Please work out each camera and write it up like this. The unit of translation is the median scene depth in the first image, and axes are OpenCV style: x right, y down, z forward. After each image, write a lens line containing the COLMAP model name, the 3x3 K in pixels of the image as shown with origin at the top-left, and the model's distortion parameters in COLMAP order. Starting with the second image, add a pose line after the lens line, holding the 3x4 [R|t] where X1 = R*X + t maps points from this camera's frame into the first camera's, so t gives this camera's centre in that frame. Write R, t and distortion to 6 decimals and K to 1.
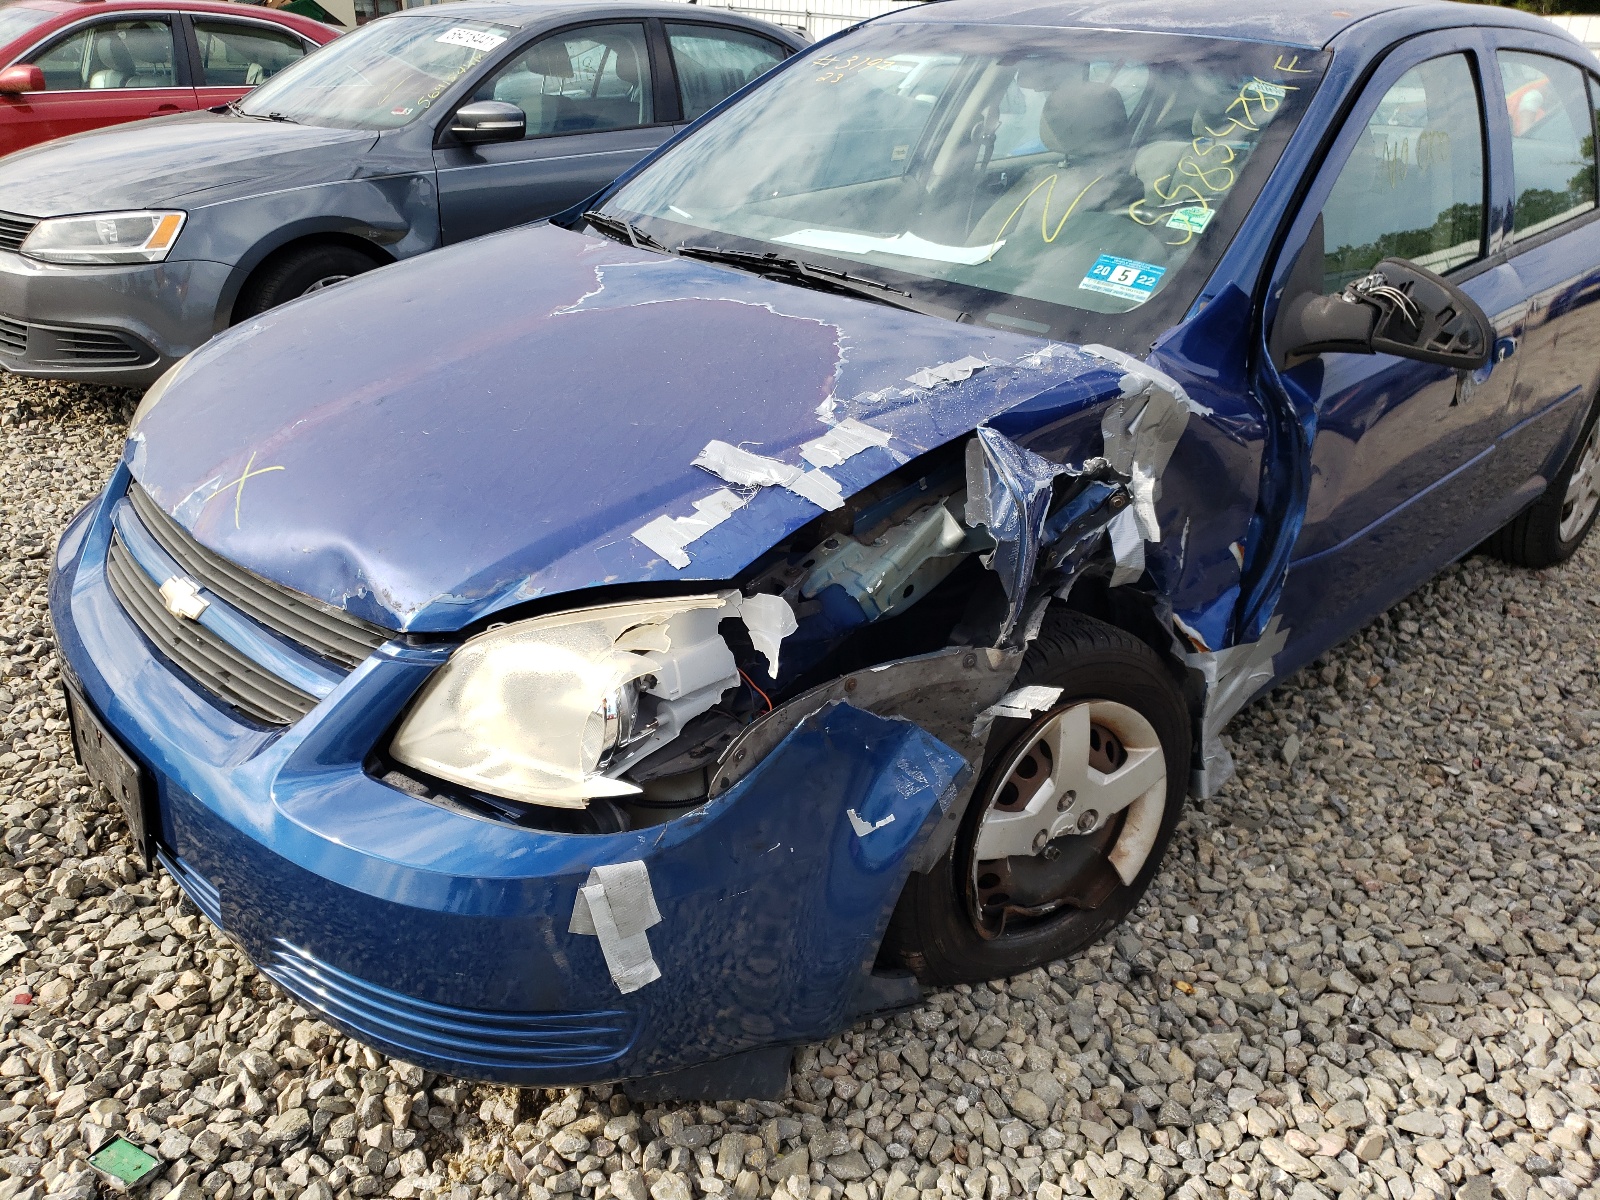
lens RADIAL K [[1223.7, 0, 800.0], [0, 1223.7, 600.0], [0, 0, 1]] dist [-0.005237, 0.042806]
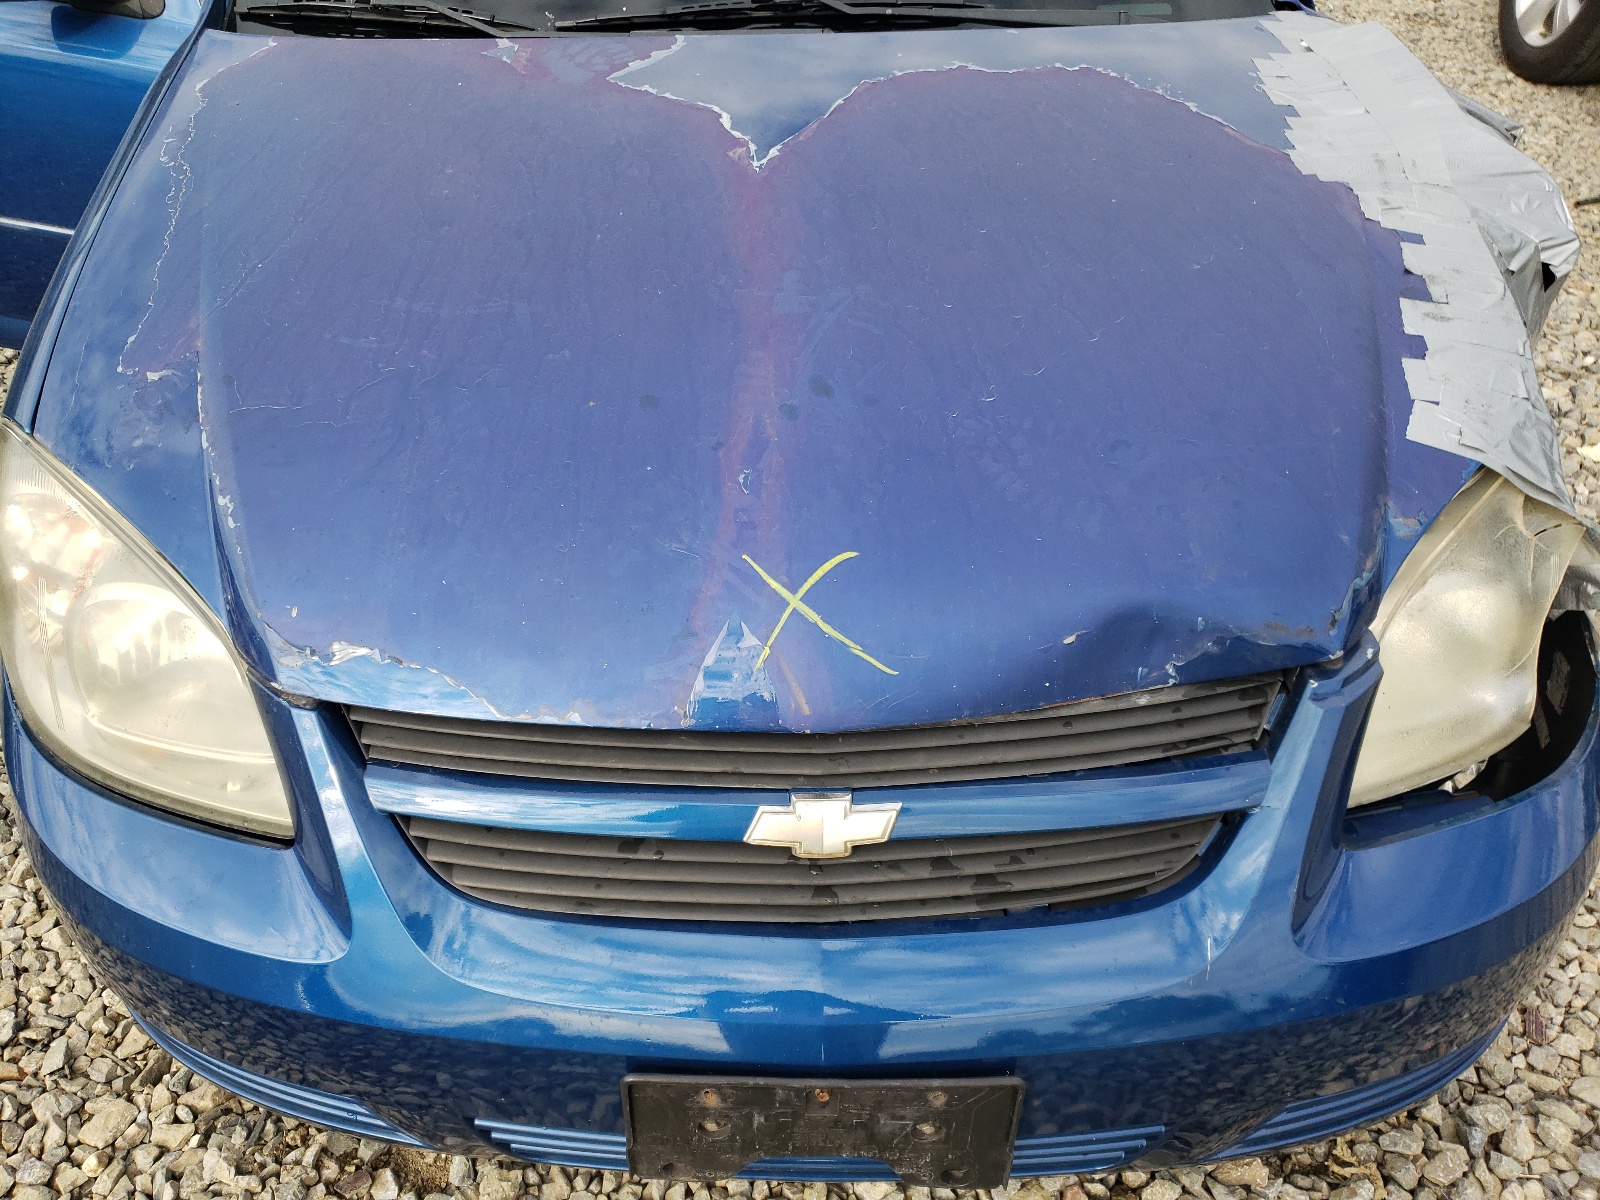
lens RADIAL K [[1223.7, 0, 800.0], [0, 1223.7, 600.0], [0, 0, 1]] dist [-0.005237, 0.042806]
pose [[0.706994, -0.495497, 0.504621, -0.658497], [0.355673, 0.865841, 0.351875, -0.268769], [-0.611275, -0.069293, 0.788379, 0.478855]]
